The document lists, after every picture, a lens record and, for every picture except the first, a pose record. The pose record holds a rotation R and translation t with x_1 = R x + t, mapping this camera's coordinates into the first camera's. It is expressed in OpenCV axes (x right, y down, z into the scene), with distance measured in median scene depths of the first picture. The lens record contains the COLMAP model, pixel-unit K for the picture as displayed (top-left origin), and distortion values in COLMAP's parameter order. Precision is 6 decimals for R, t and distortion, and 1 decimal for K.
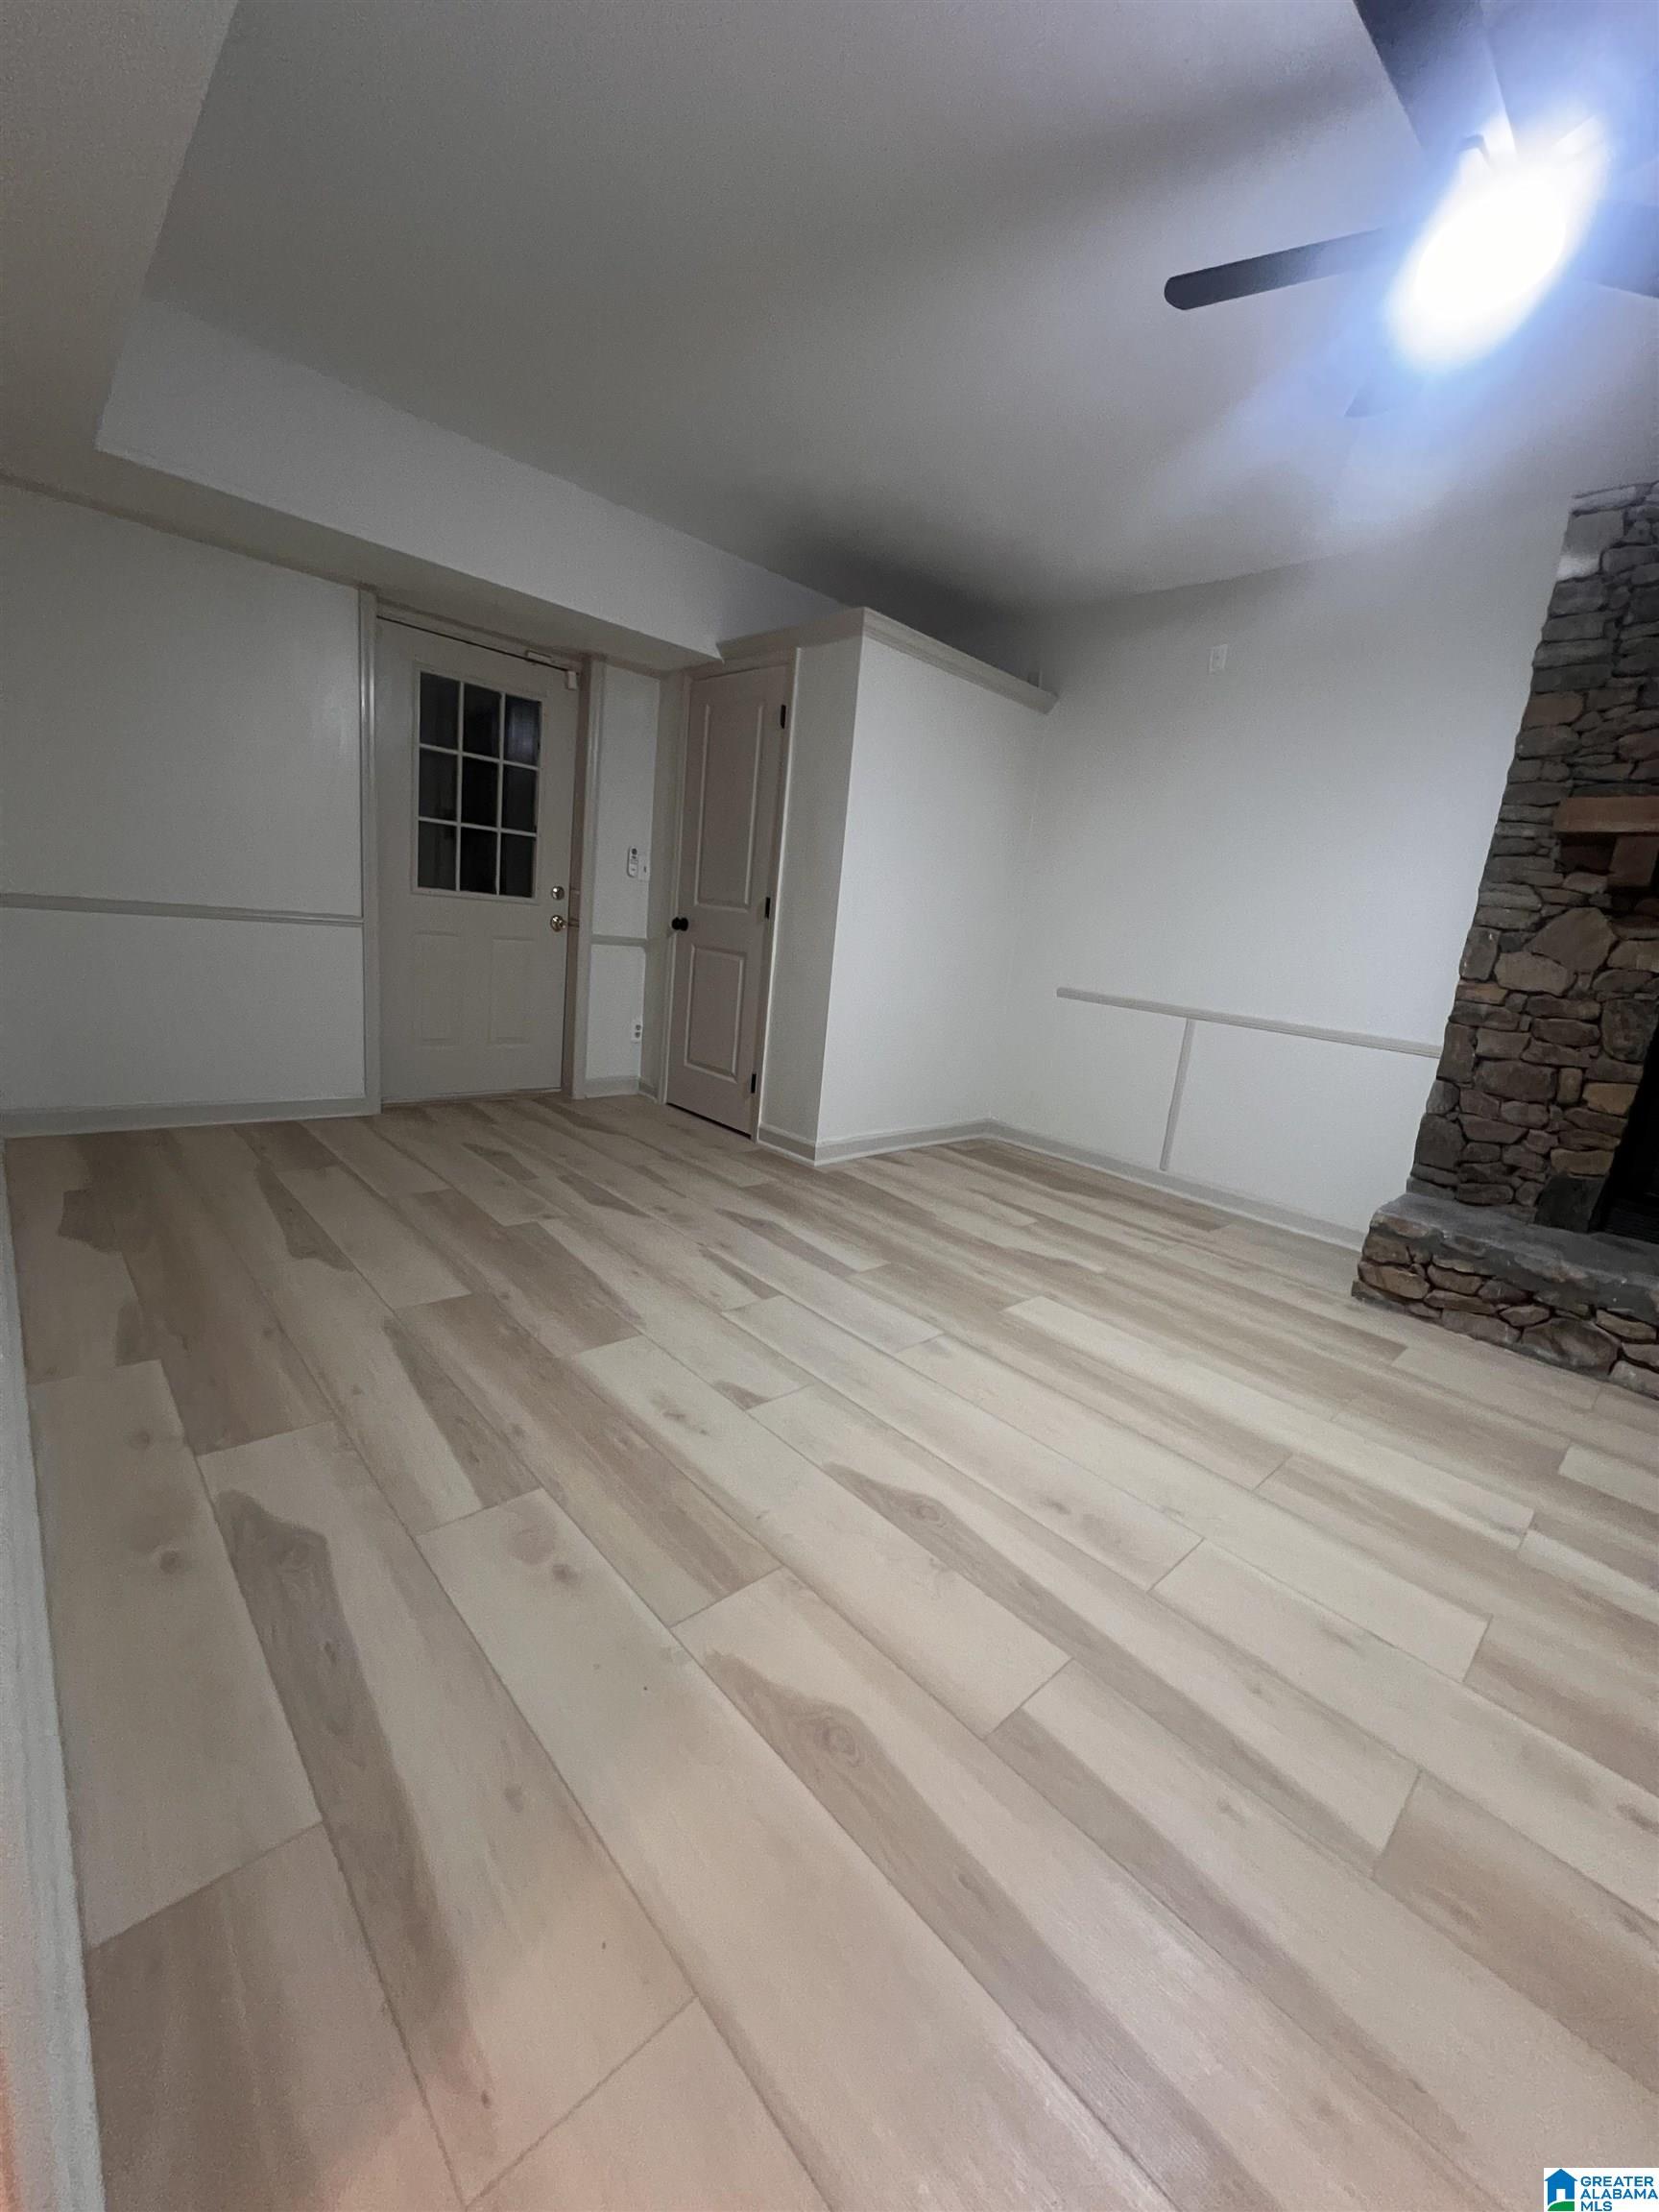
lens RADIAL K [[887.1, 0, 831.2], [0, 887.1, 1104.7], [0, 0, 1]] dist [0.000737, -0.000434]
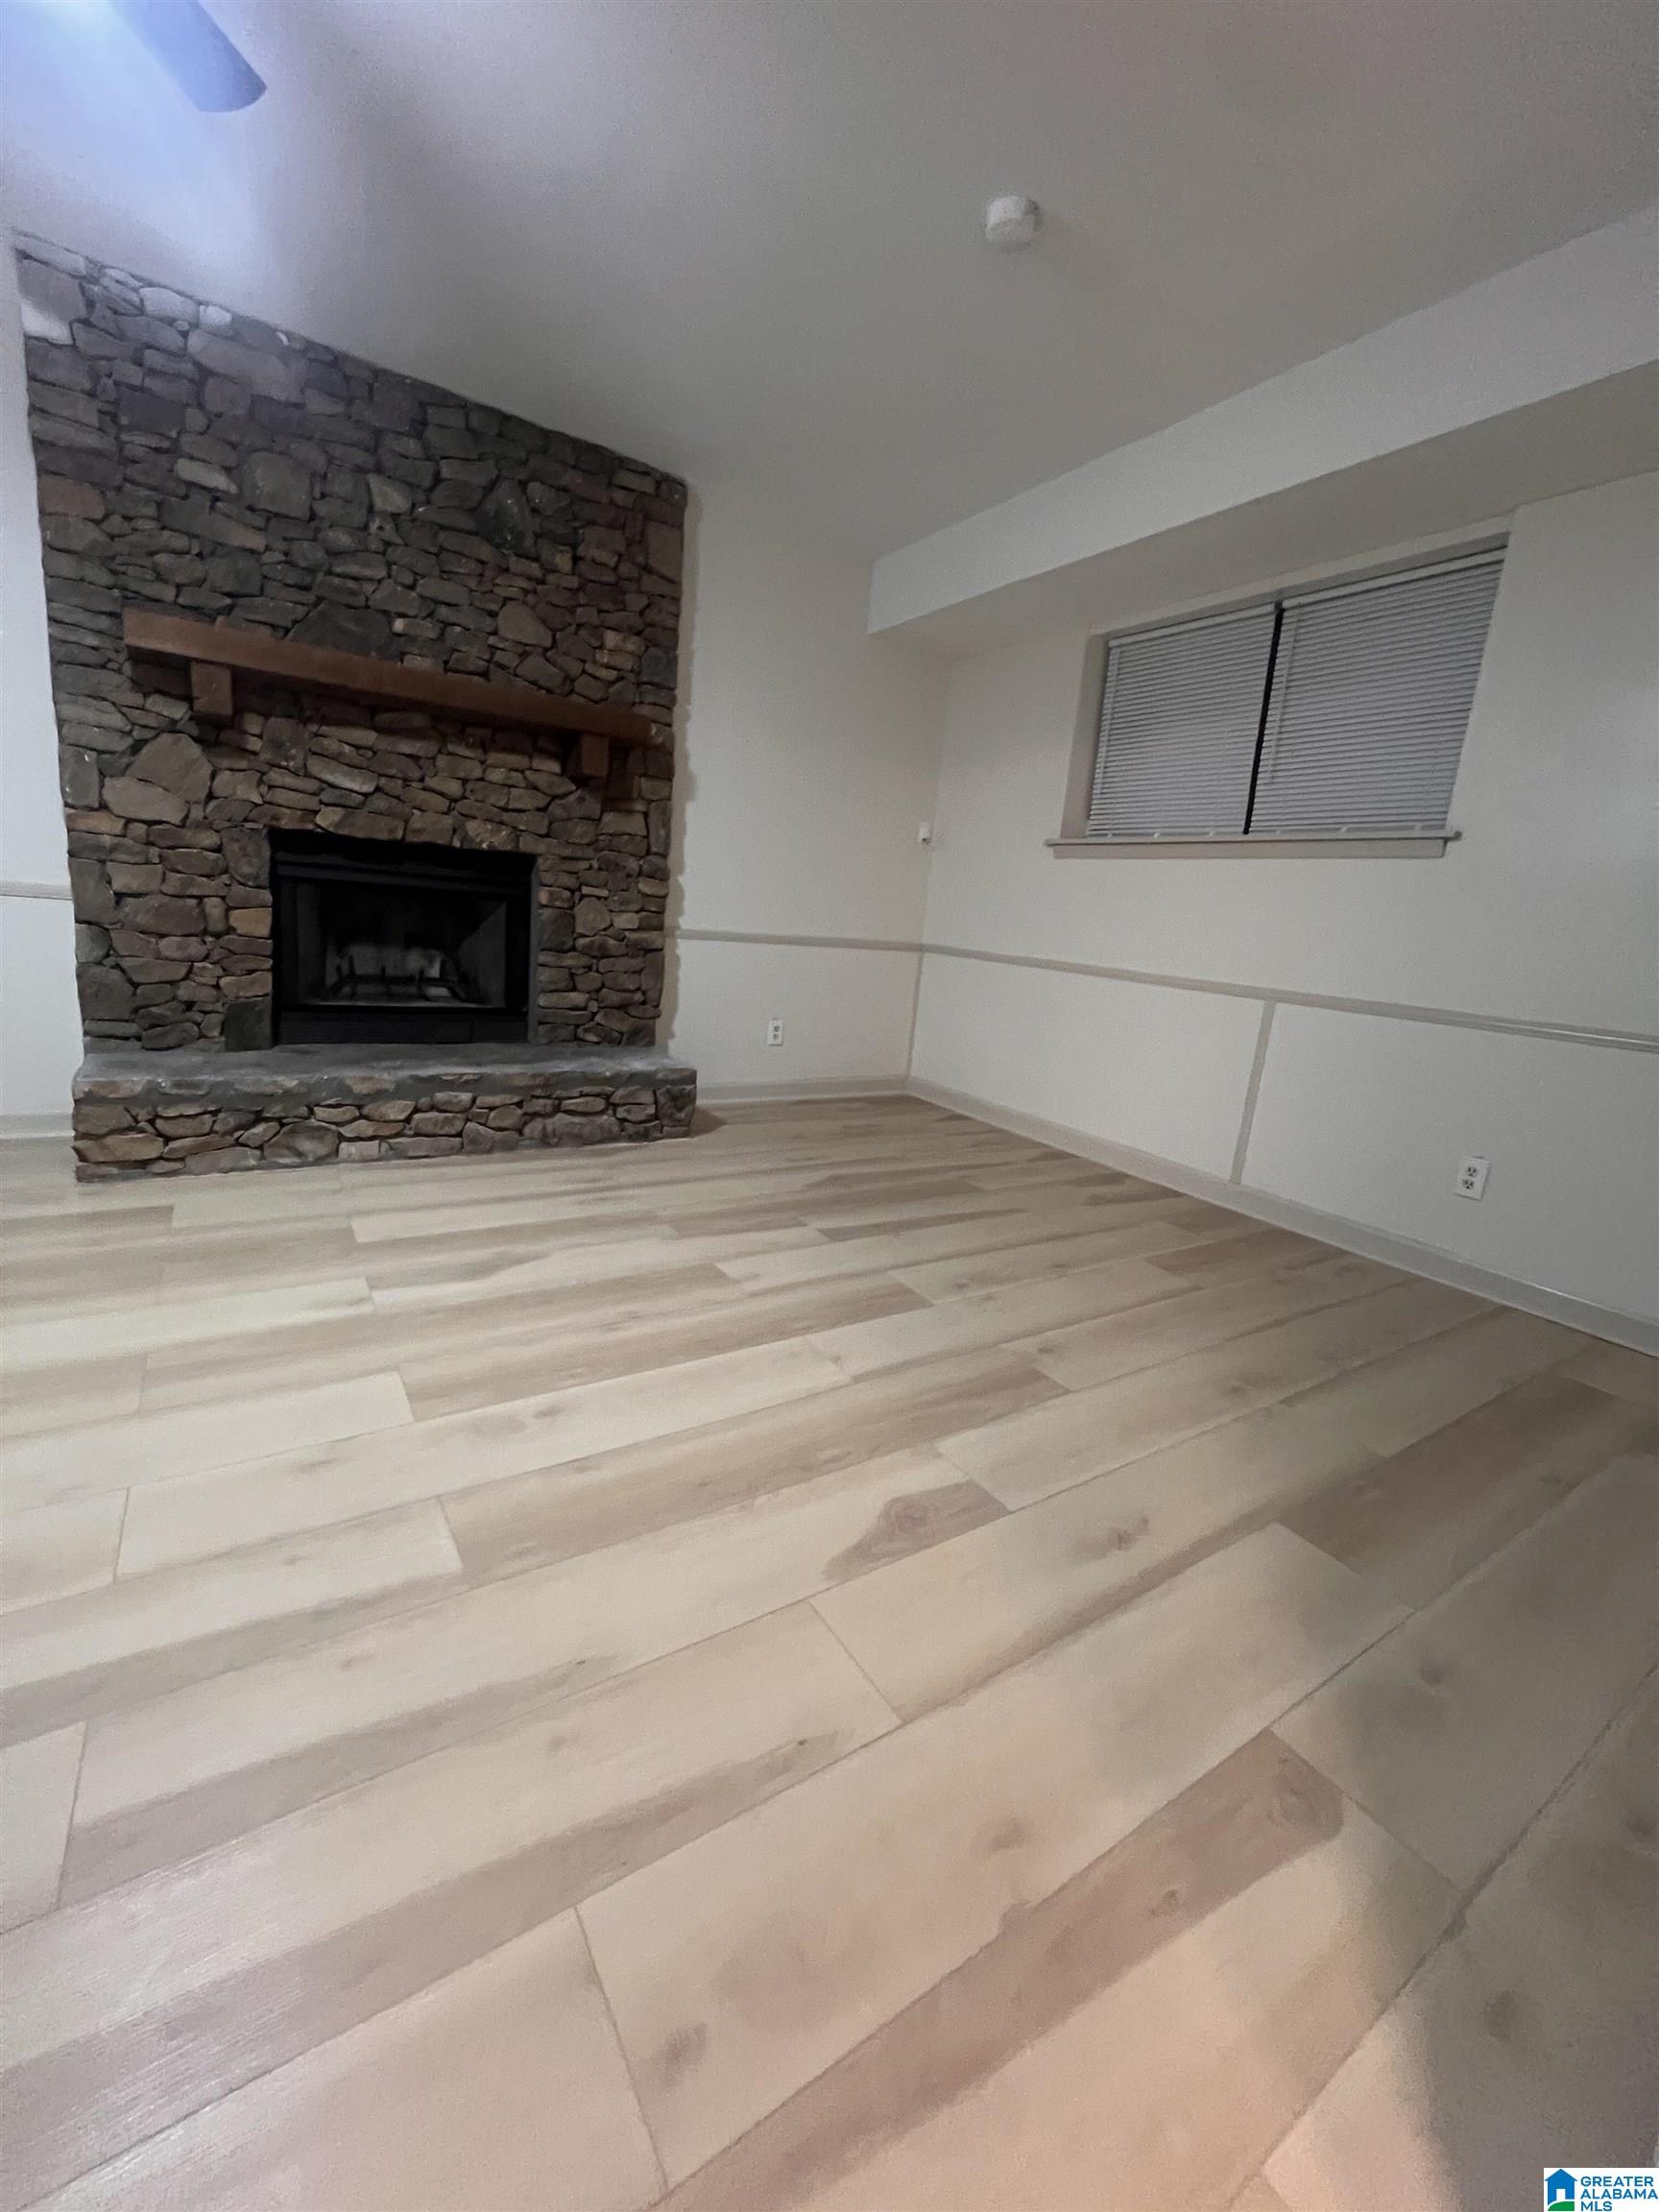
lens RADIAL K [[887.1, 0, 831.7], [0, 887.1, 1104.0], [0, 0, 1]] dist [0.000737, -0.000434]
pose [[0.179836, -0.291477, 0.939521, -0.083442], [0.134921, 0.953375, 0.269949, 0.006614], [-0.974400, 0.078215, 0.210778, 0.096473]]
